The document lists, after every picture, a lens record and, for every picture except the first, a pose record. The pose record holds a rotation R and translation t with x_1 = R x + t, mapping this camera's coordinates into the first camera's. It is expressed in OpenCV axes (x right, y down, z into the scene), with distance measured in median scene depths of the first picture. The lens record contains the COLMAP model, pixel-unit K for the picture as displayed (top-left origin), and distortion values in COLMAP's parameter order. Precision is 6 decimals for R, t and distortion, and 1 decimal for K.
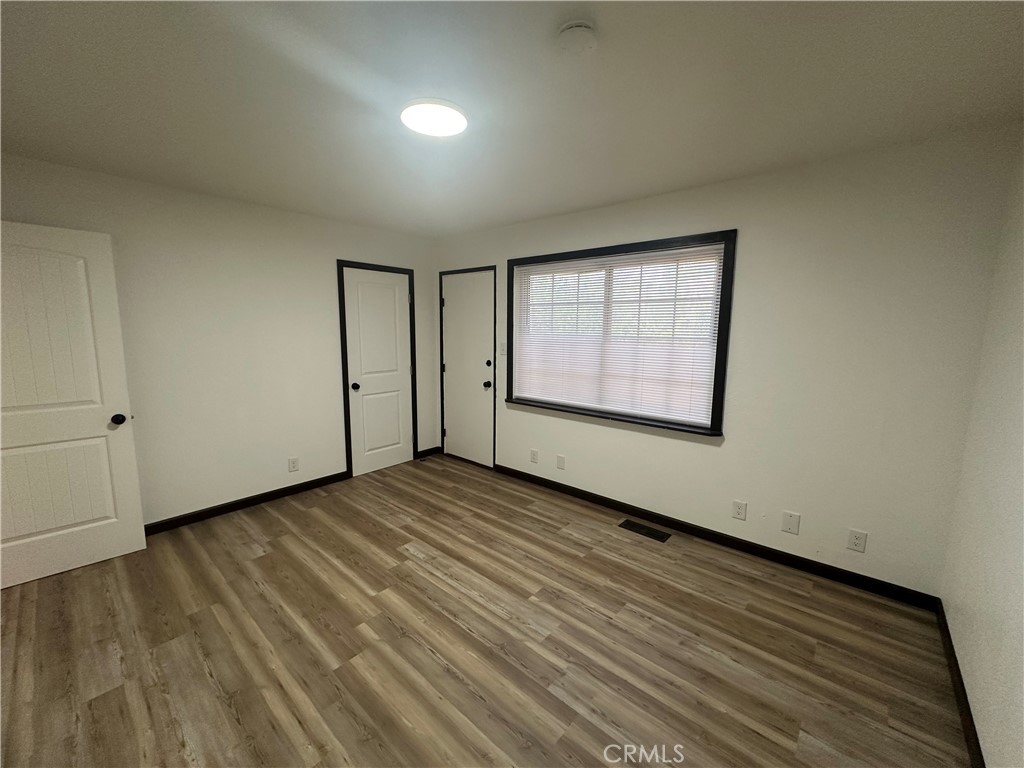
lens RADIAL K [[408.9, 0, 512.0], [0, 408.9, 384.0], [0, 0, 1]] dist [-0.001115, -0.000321]
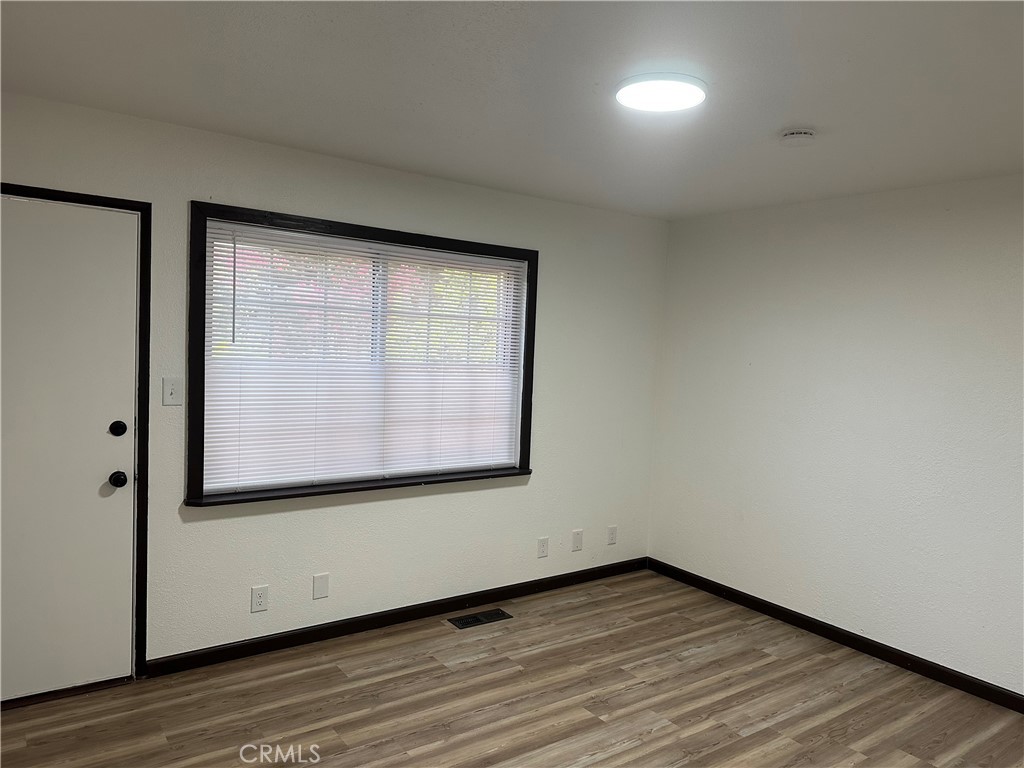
lens RADIAL K [[729.8, 0, 512.0], [0, 729.8, 384.0], [0, 0, 1]] dist [0.090187, -0.152732]
pose [[0.217750, -0.060231, 0.974144, -1.051953], [0.089327, 0.995135, 0.041561, -0.137450], [-0.971908, 0.077968, 0.222071, 0.660576]]
